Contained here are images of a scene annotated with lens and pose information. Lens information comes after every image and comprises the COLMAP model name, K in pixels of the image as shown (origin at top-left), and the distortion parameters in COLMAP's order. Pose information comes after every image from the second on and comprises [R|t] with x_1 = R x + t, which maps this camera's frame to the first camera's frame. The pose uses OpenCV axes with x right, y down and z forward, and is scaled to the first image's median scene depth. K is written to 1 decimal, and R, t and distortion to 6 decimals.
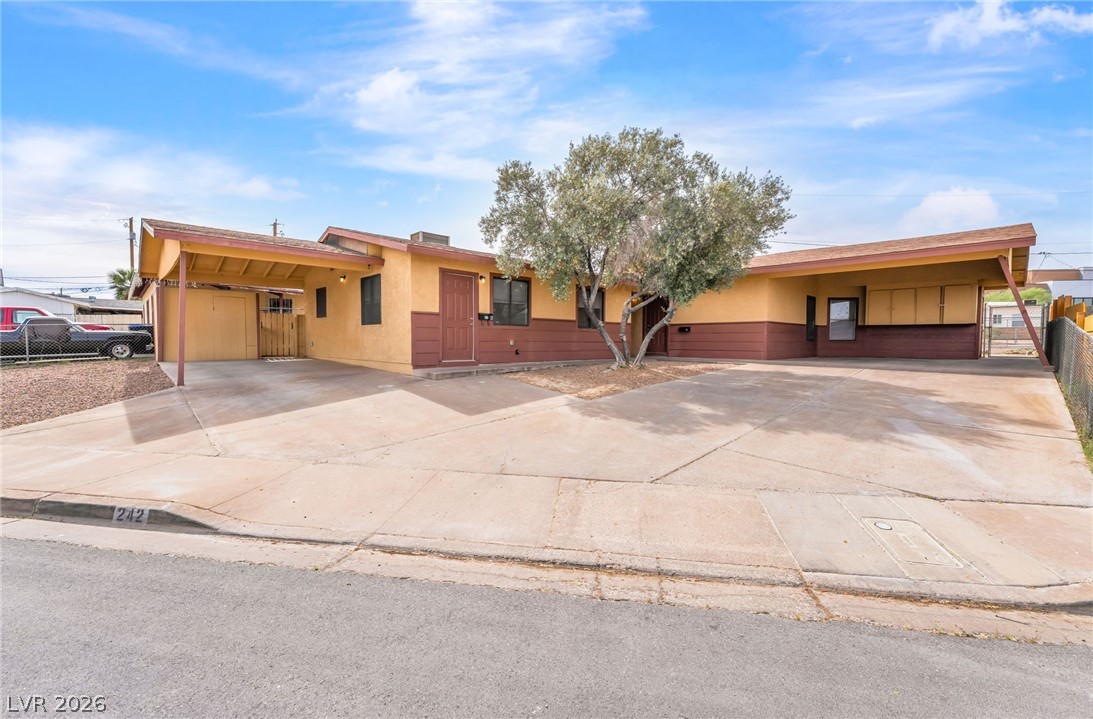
lens RADIAL K [[451.2, 0, 549.7], [0, 451.2, 356.2], [0, 0, 1]] dist [-0.000667, -0.000293]
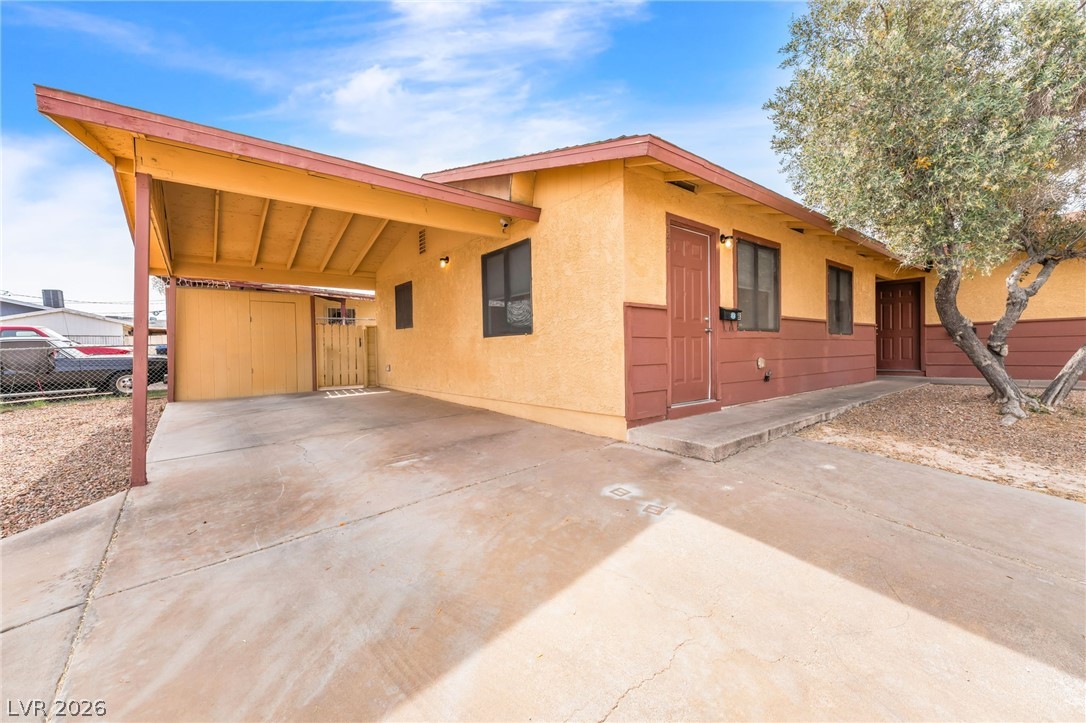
lens RADIAL K [[437.4, 0, 542.6], [0, 437.4, 356.3], [0, 0, 1]] dist [0.000742, 0.000293]
pose [[0.995063, -0.021681, -0.096849, -0.282071], [0.019250, 0.999478, -0.025957, -0.028558], [0.097361, 0.023965, 0.994961, 0.445688]]
